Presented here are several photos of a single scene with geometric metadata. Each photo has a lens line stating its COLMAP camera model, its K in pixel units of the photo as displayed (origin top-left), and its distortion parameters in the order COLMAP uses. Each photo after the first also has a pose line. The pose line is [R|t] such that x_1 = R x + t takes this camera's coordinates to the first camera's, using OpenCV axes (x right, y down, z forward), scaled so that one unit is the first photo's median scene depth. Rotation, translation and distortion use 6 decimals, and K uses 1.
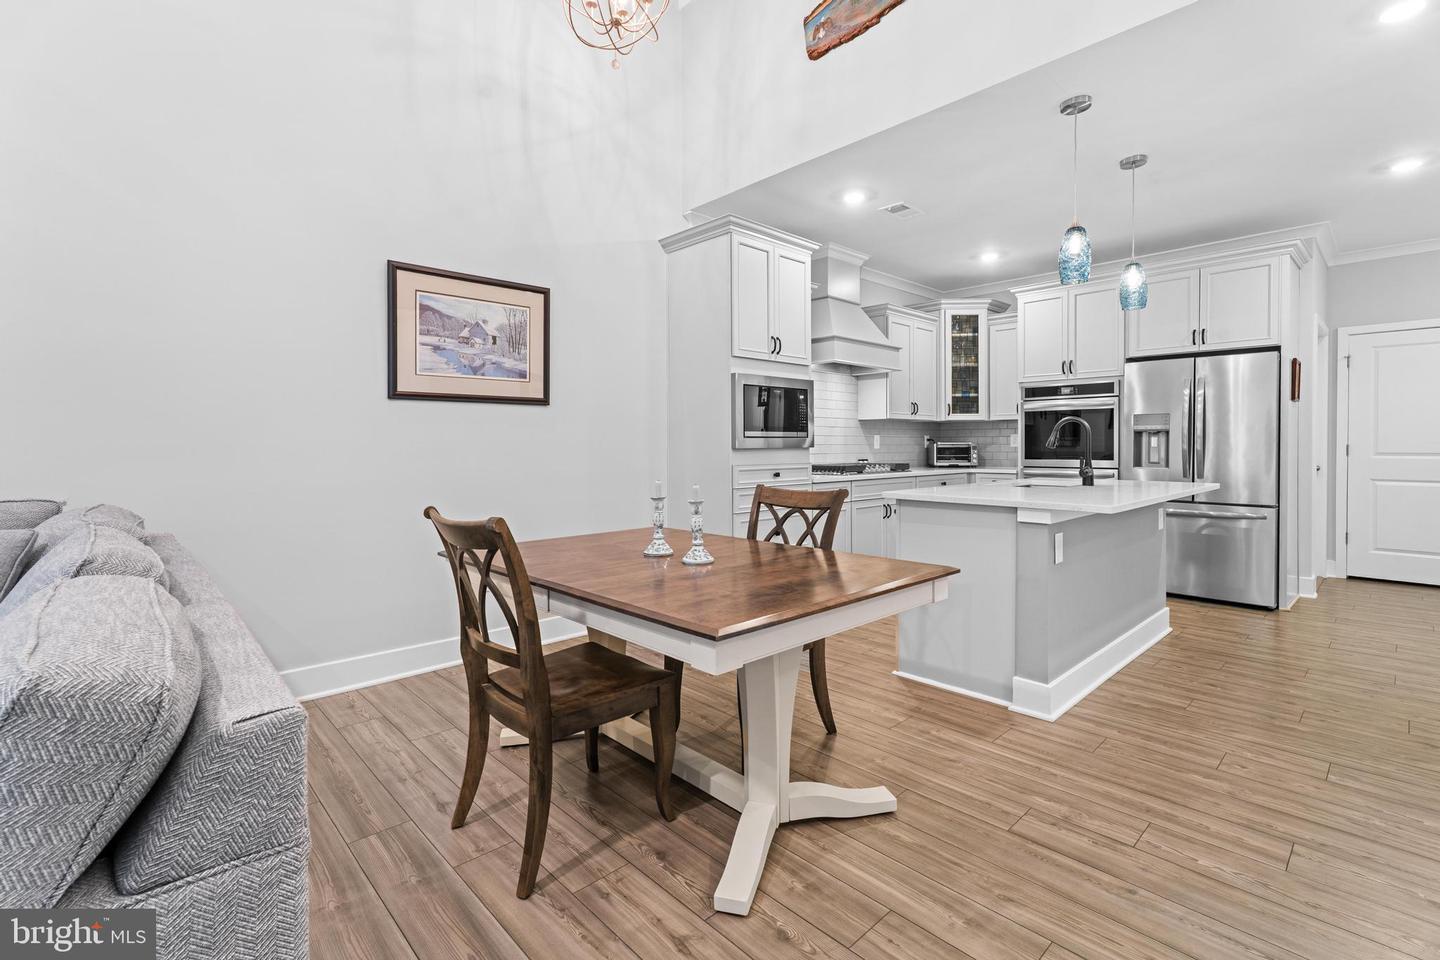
lens RADIAL K [[652.1, 0, 721.3], [0, 652.1, 452.2], [0, 0, 1]] dist [0.004768, 0.000302]
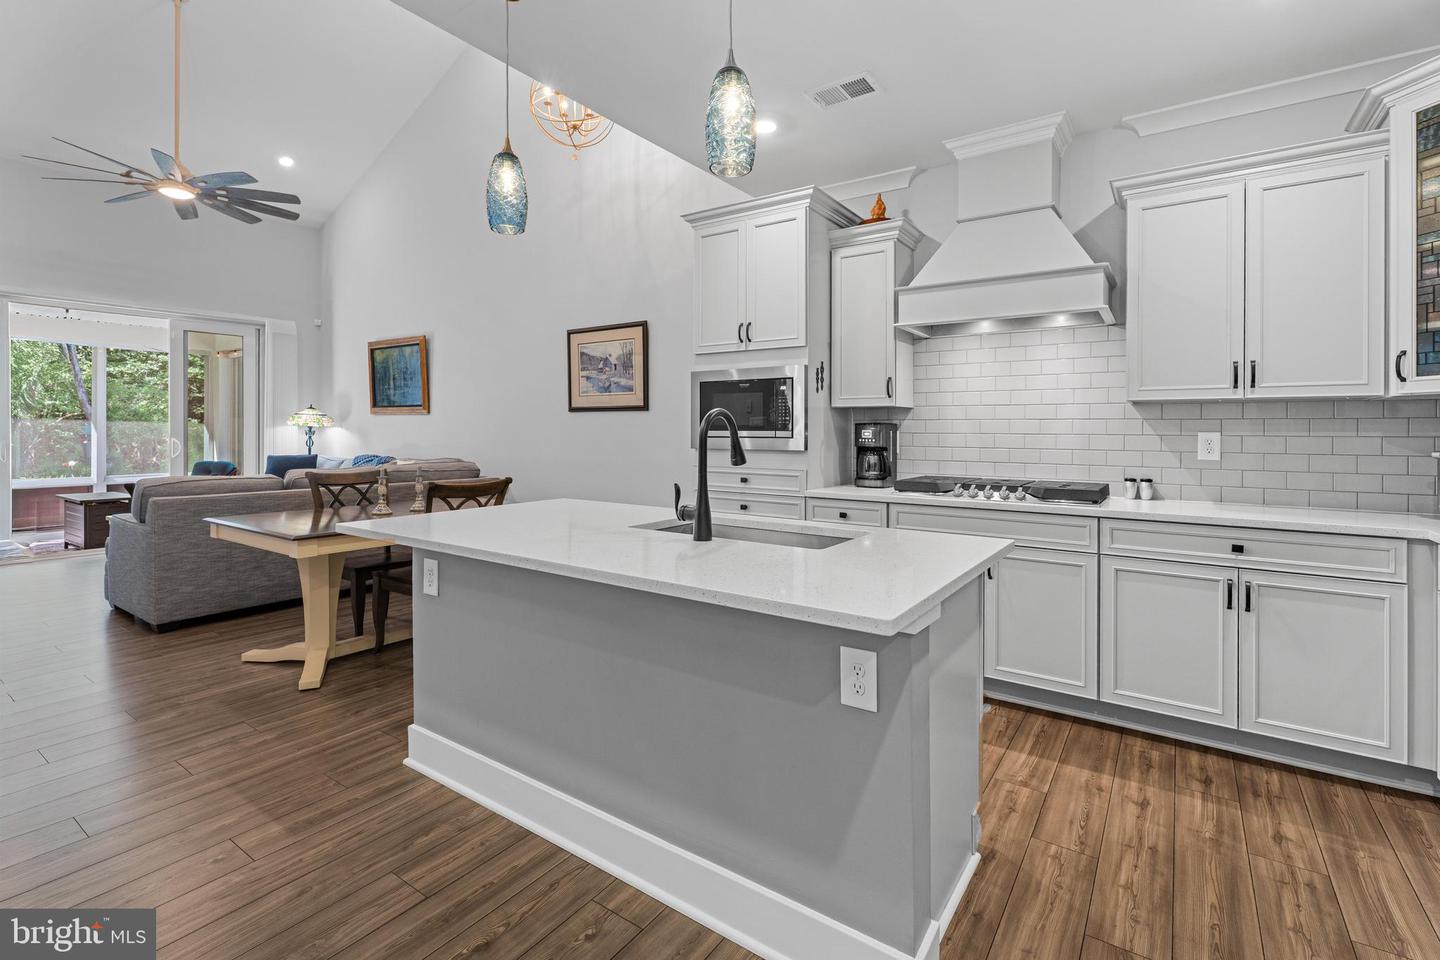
lens RADIAL K [[663.2, 0, 722.6], [0, 663.2, 425.1], [0, 0, 1]] dist [0.001645, -0.000092]
pose [[0.204718, -0.003109, -0.978816, 0.808782], [-0.016949, 0.999834, -0.006721, -0.027578], [0.978674, 0.017966, 0.204631, 0.671709]]
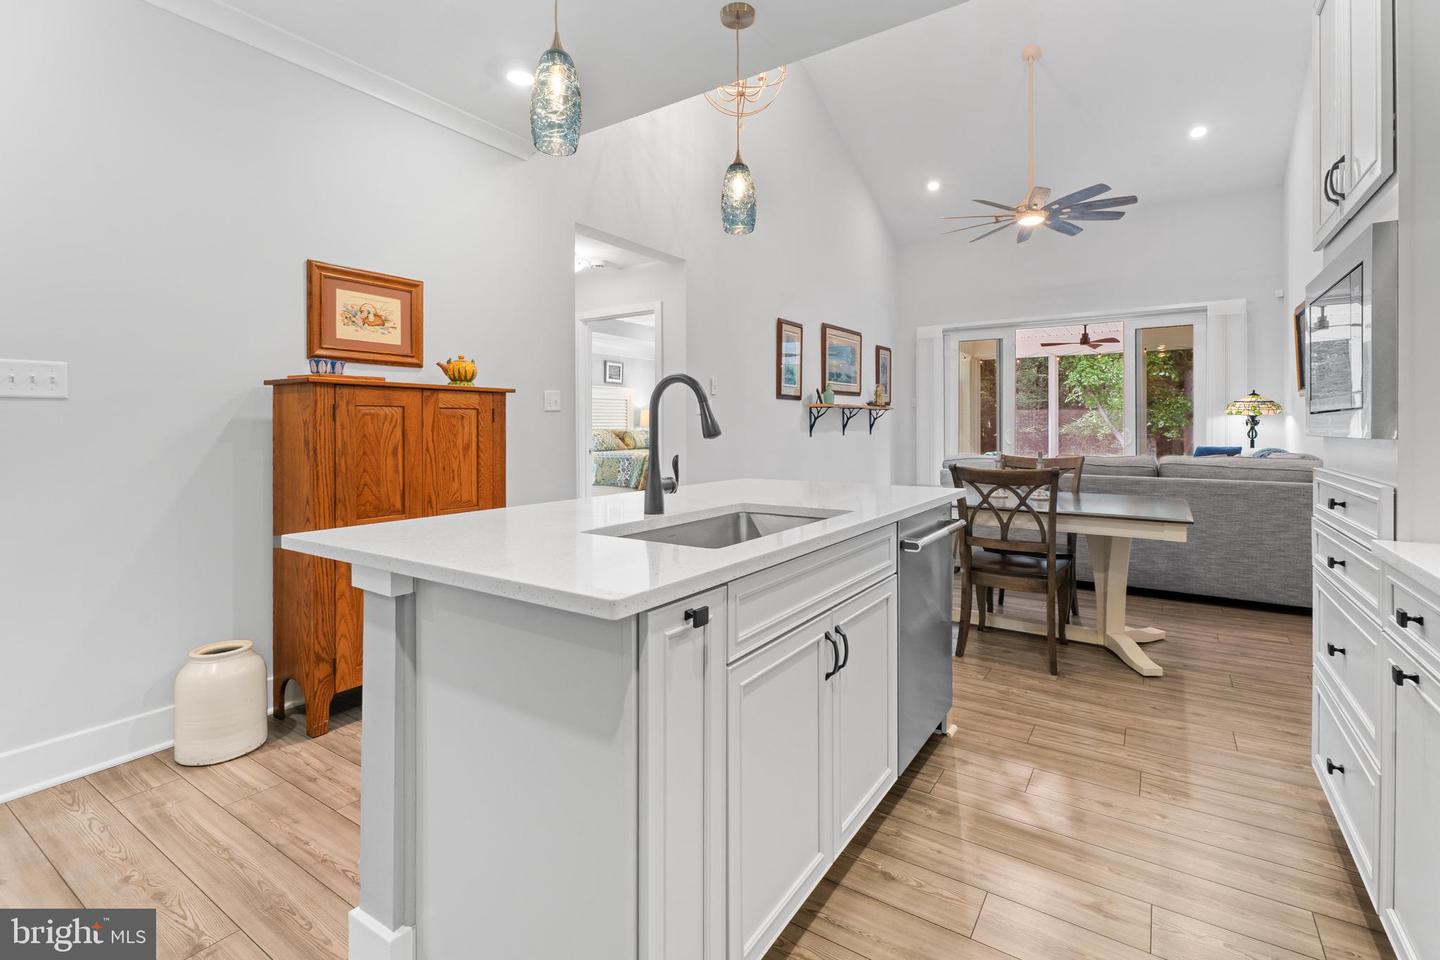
lens RADIAL K [[663.2, 0, 722.6], [0, 663.2, 425.1], [0, 0, 1]] dist [0.001645, -0.000092]
pose [[-0.975112, 0.004472, -0.221668, 0.461318], [0.002159, 0.999941, 0.010674, -0.016141], [0.221703, 0.009929, -0.975064, 1.116815]]
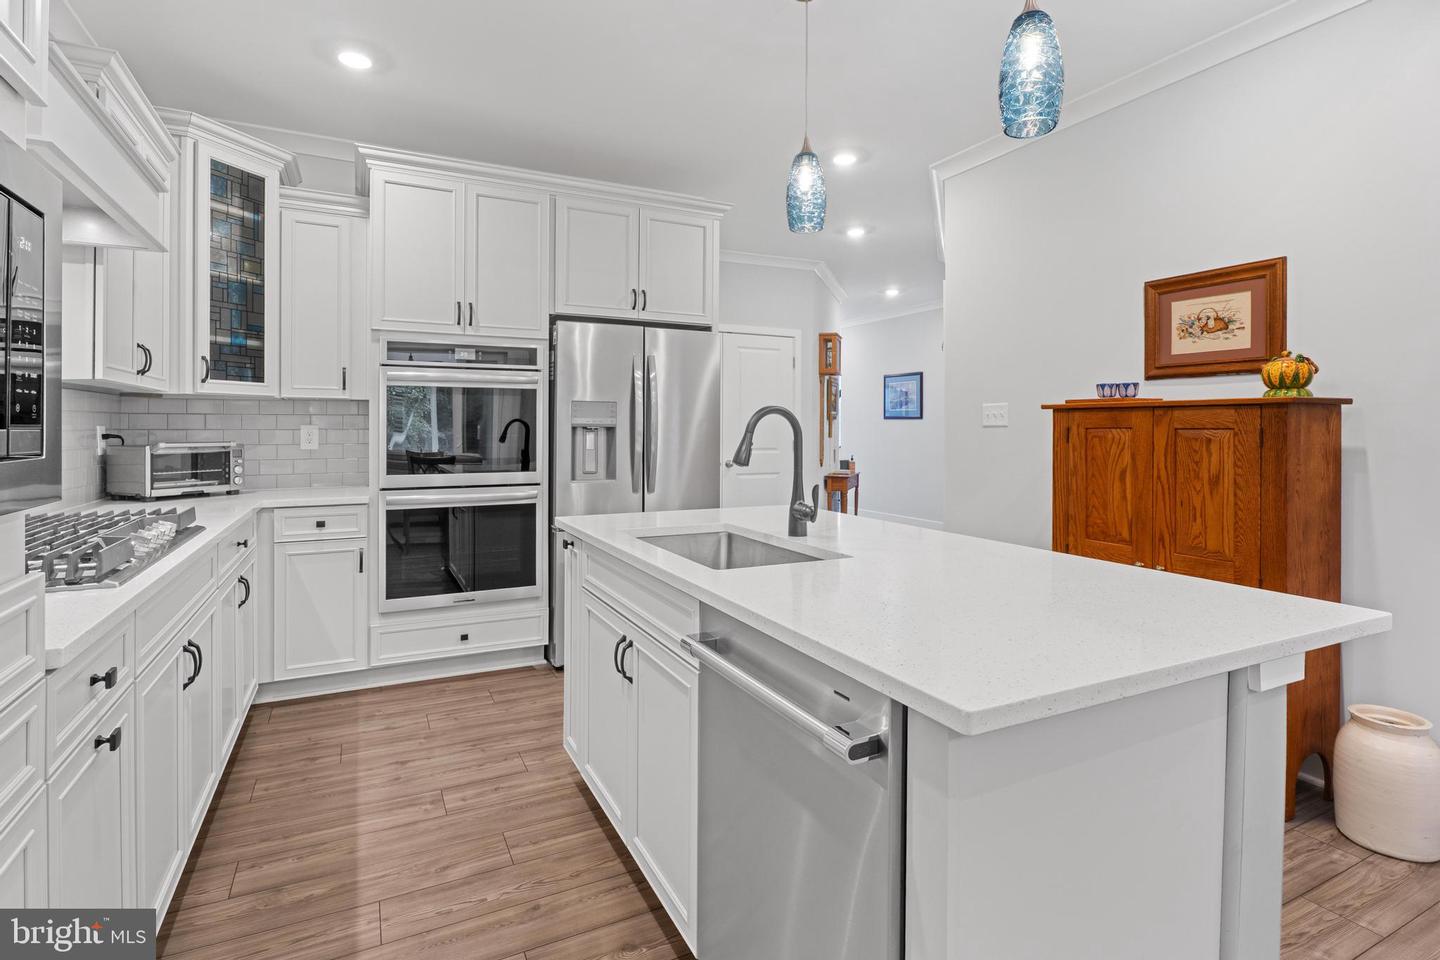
lens RADIAL K [[716.7, 0, 720.0], [0, 716.7, 425.9], [0, 0, 1]] dist [-0.003648, 0.000378]
pose [[0.292935, 0.006869, 0.956108, -0.014557], [0.007509, 0.999927, -0.009485, -0.025216], [-0.956103, 0.009958, 0.292862, 0.657833]]
